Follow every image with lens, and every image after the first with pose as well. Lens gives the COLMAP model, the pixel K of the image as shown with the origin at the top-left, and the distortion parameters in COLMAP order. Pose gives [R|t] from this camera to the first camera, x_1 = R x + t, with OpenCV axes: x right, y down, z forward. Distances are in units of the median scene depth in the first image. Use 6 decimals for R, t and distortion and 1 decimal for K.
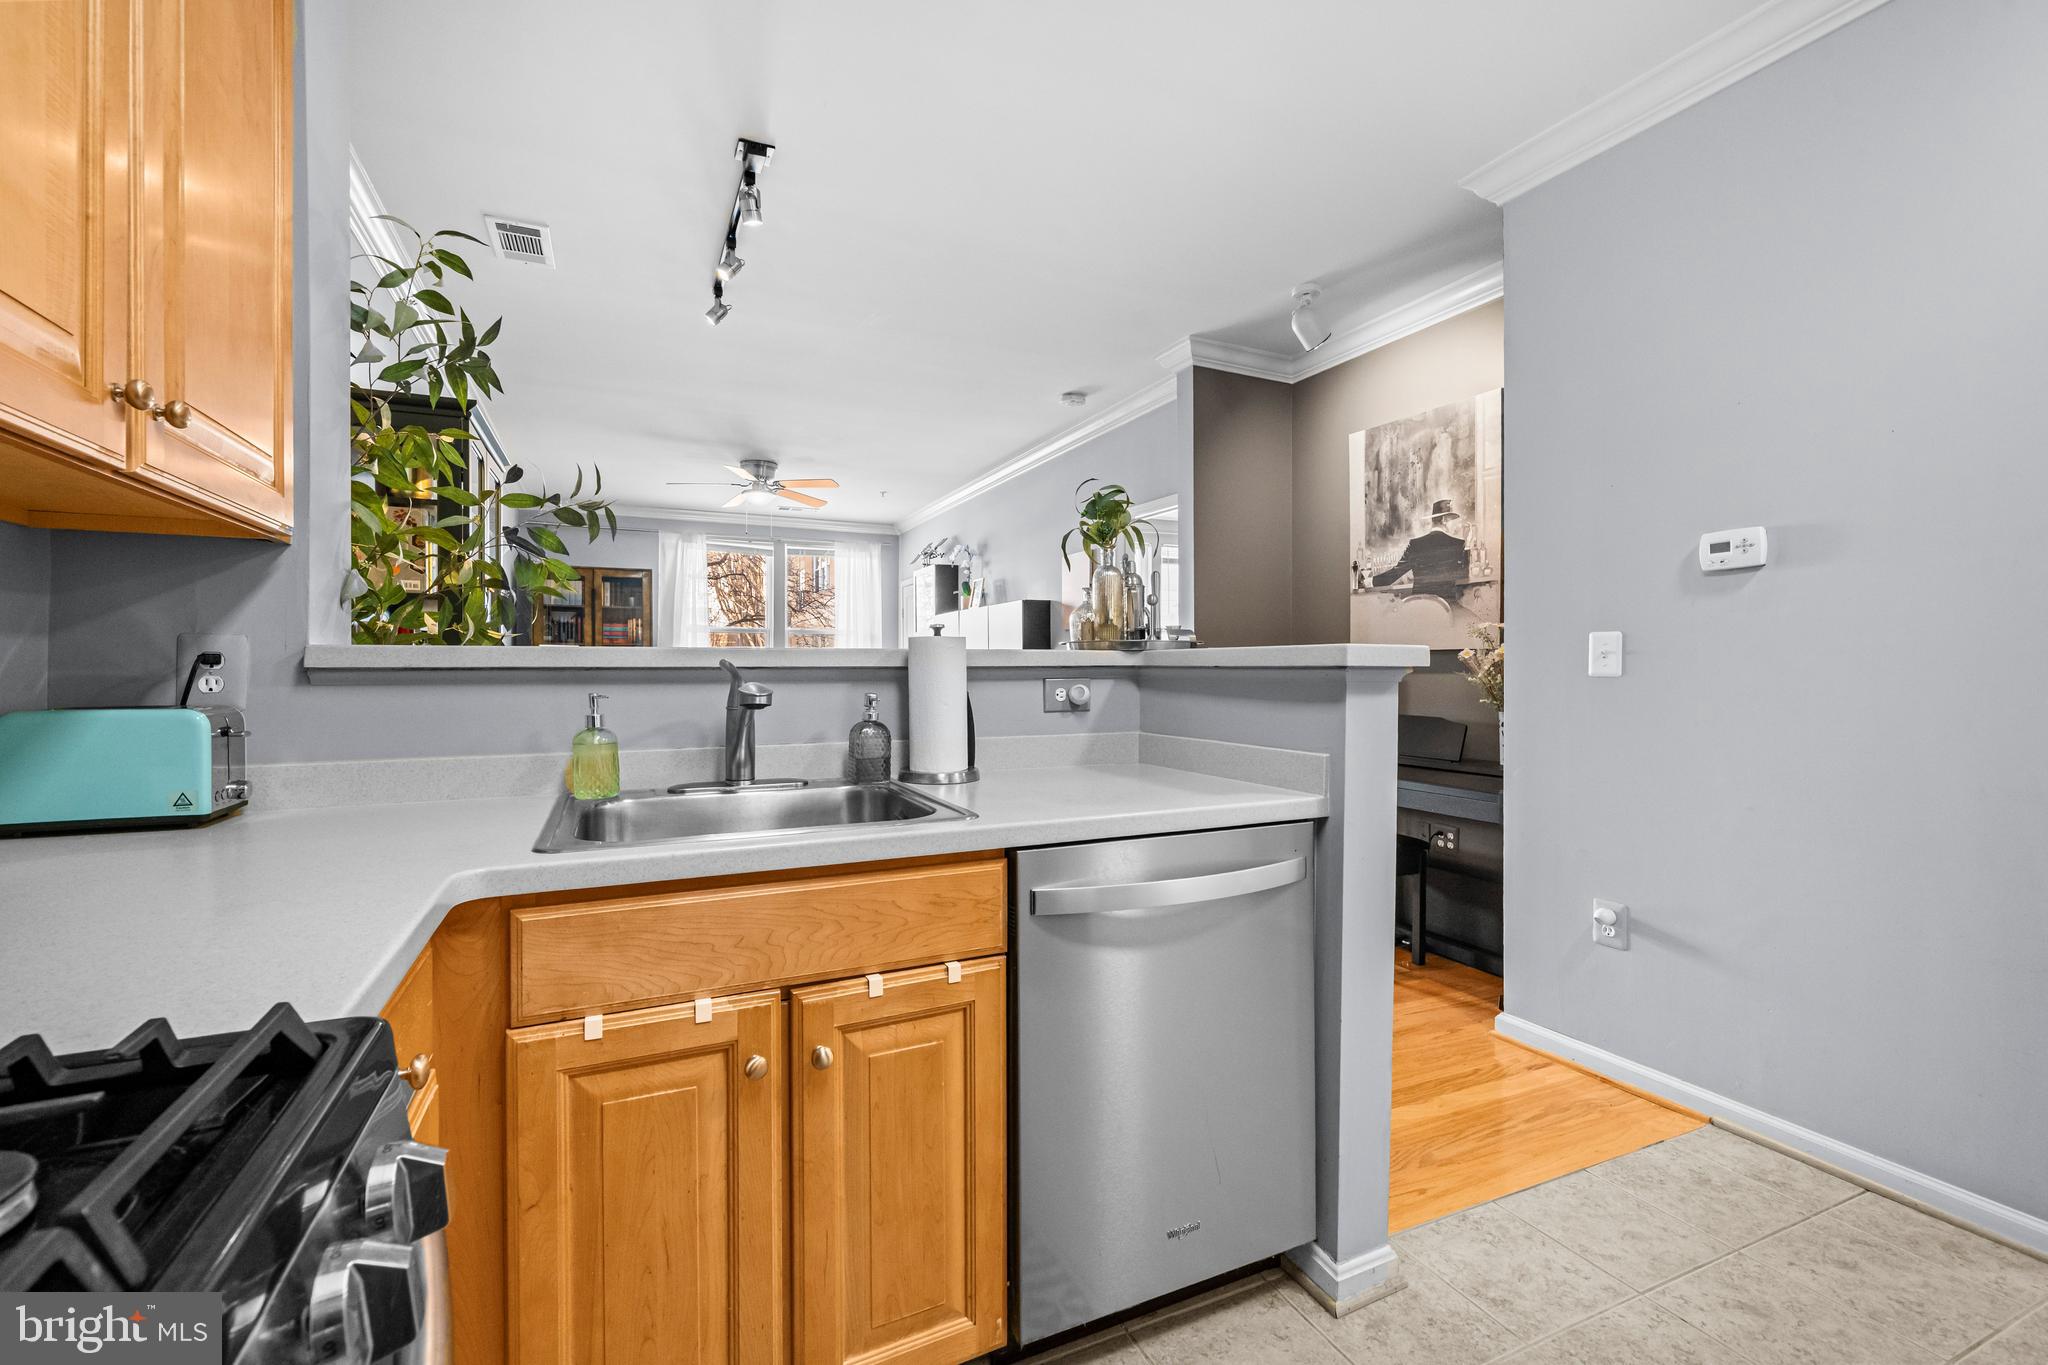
lens RADIAL K [[859.5, 0, 1016.0], [0, 859.5, 689.2], [0, 0, 1]] dist [0.000208, -0.000029]
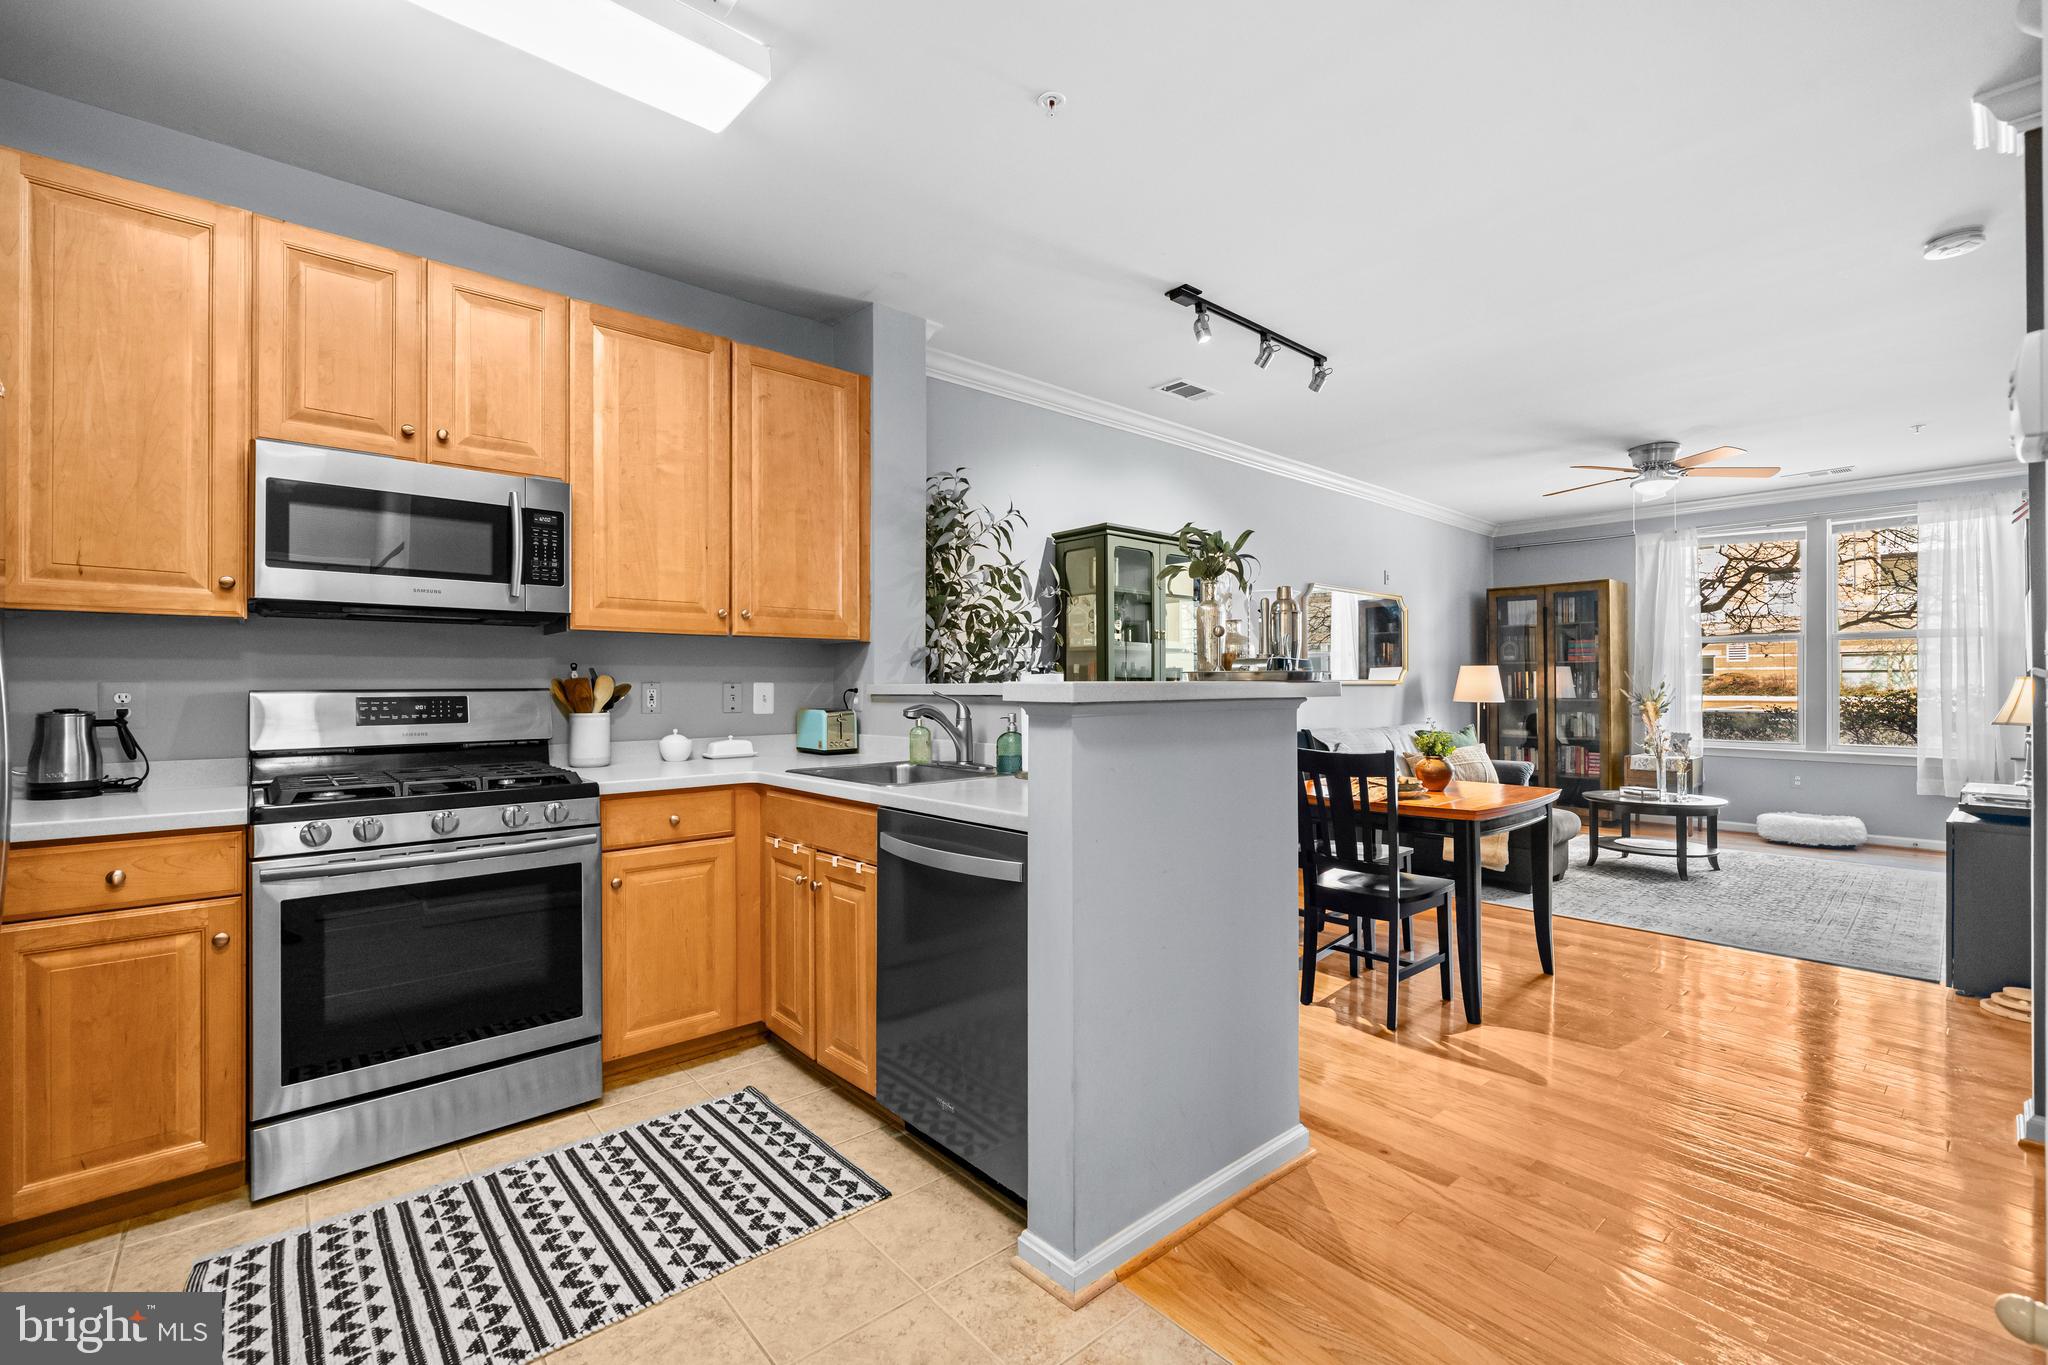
lens RADIAL K [[875.2, 0, 1013.3], [0, 875.2, 682.5], [0, 0, 1]] dist [-0.000706, 0.000056]
pose [[0.282949, -0.005366, -0.959120, 1.628752], [-0.018488, 0.999768, -0.011048, -0.038609], [0.958957, 0.020858, 0.282784, 0.720988]]
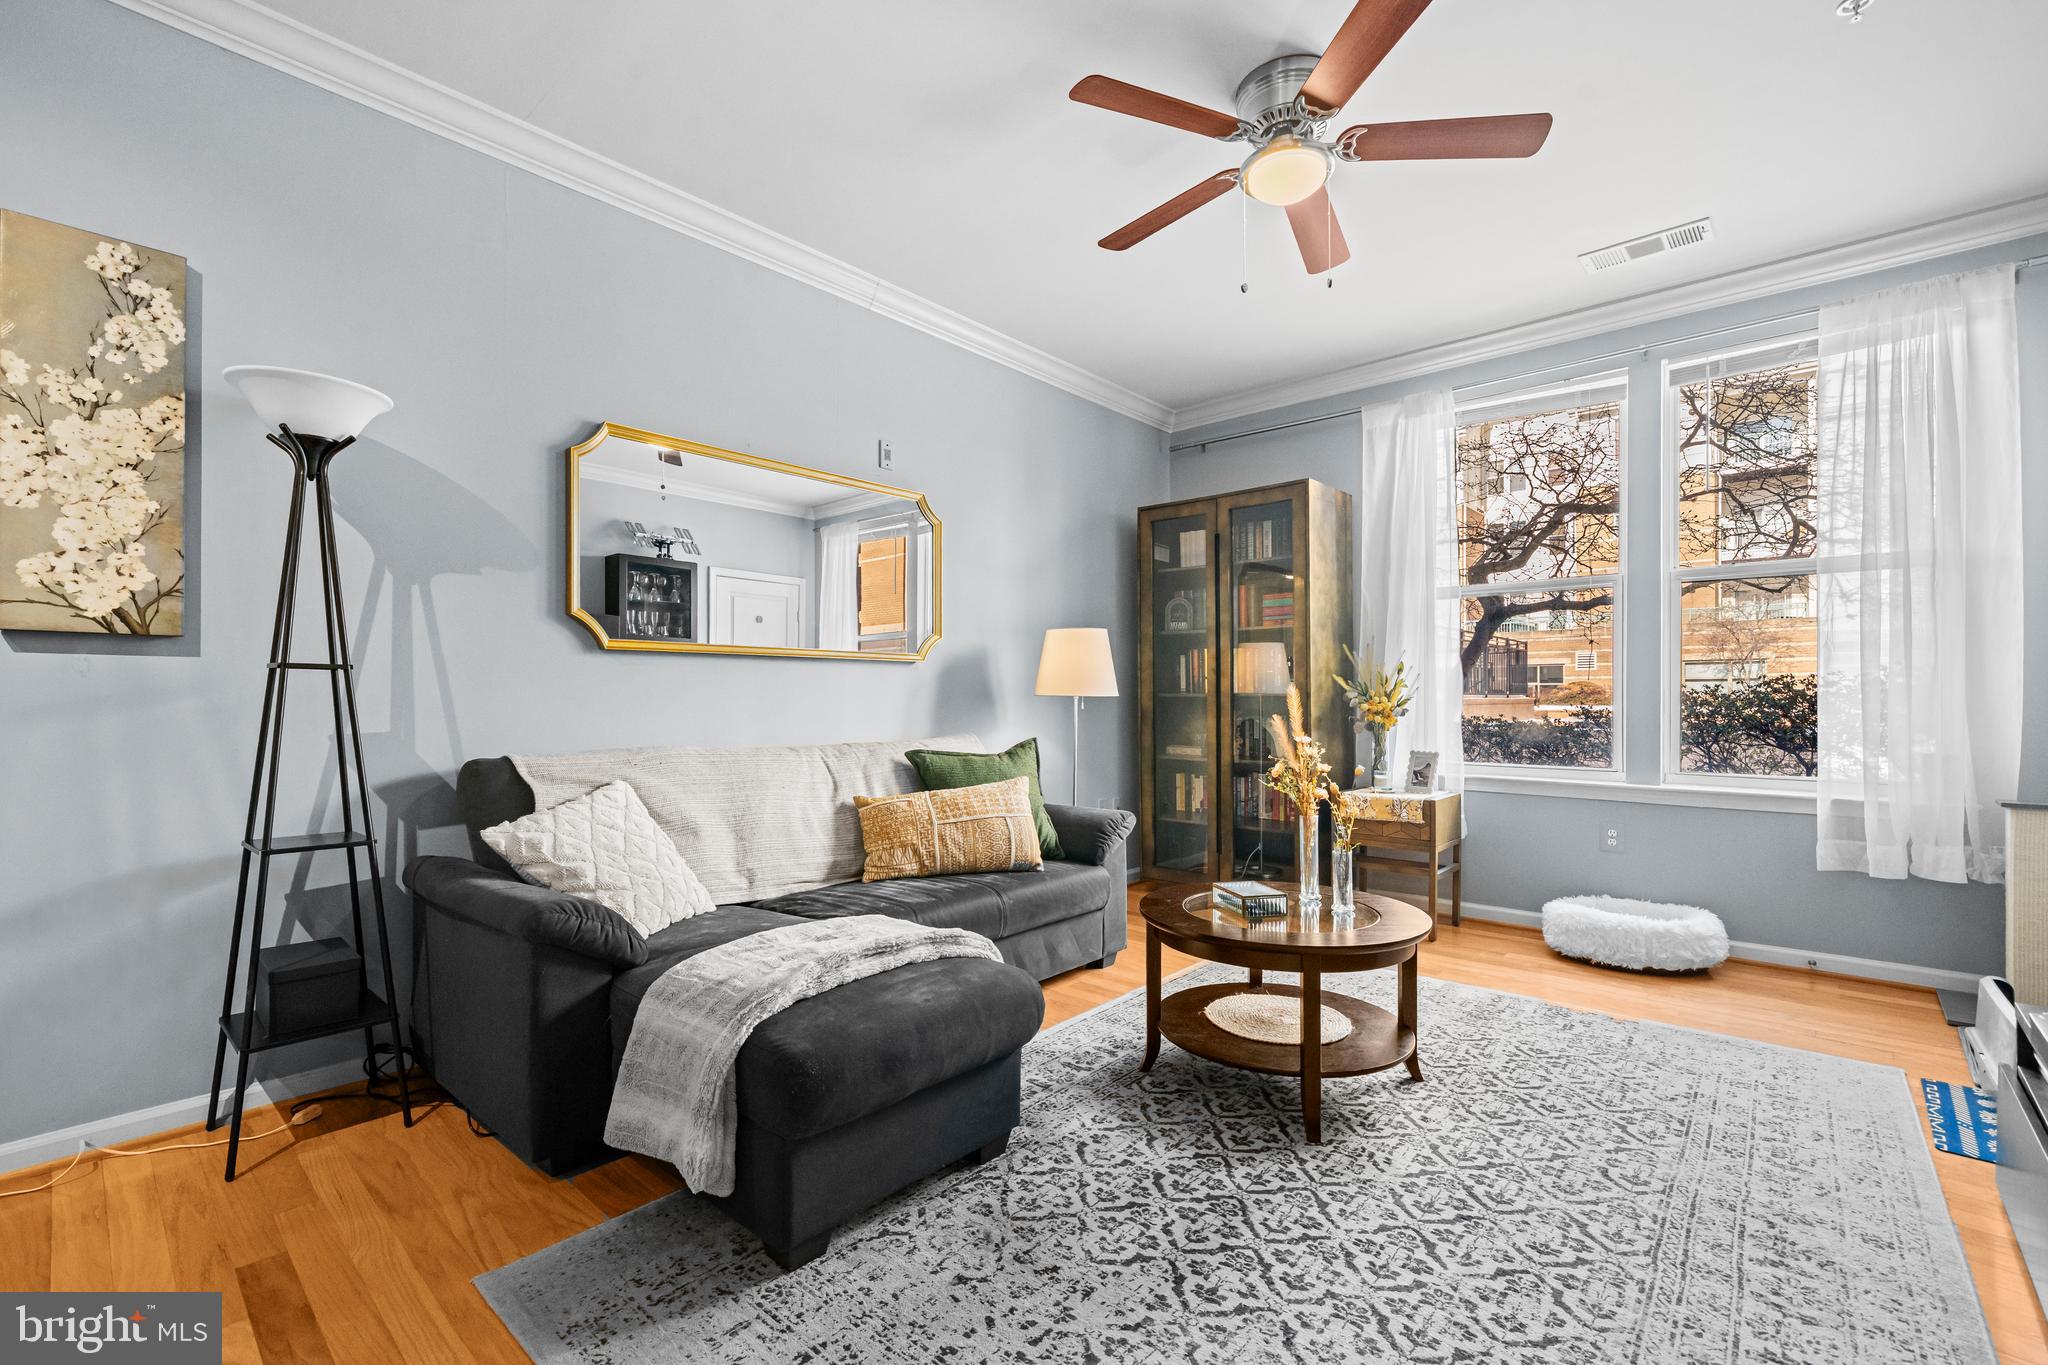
lens RADIAL K [[894.5, 0, 1007.9], [0, 894.5, 695.5], [0, 0, 1]] dist [-0.000900, -0.000244]
pose [[0.386383, -0.004317, -0.922328, 0.004241], [-0.019157, 0.999736, -0.012705, 0.006265], [0.922140, 0.022578, 0.386198, 3.521233]]
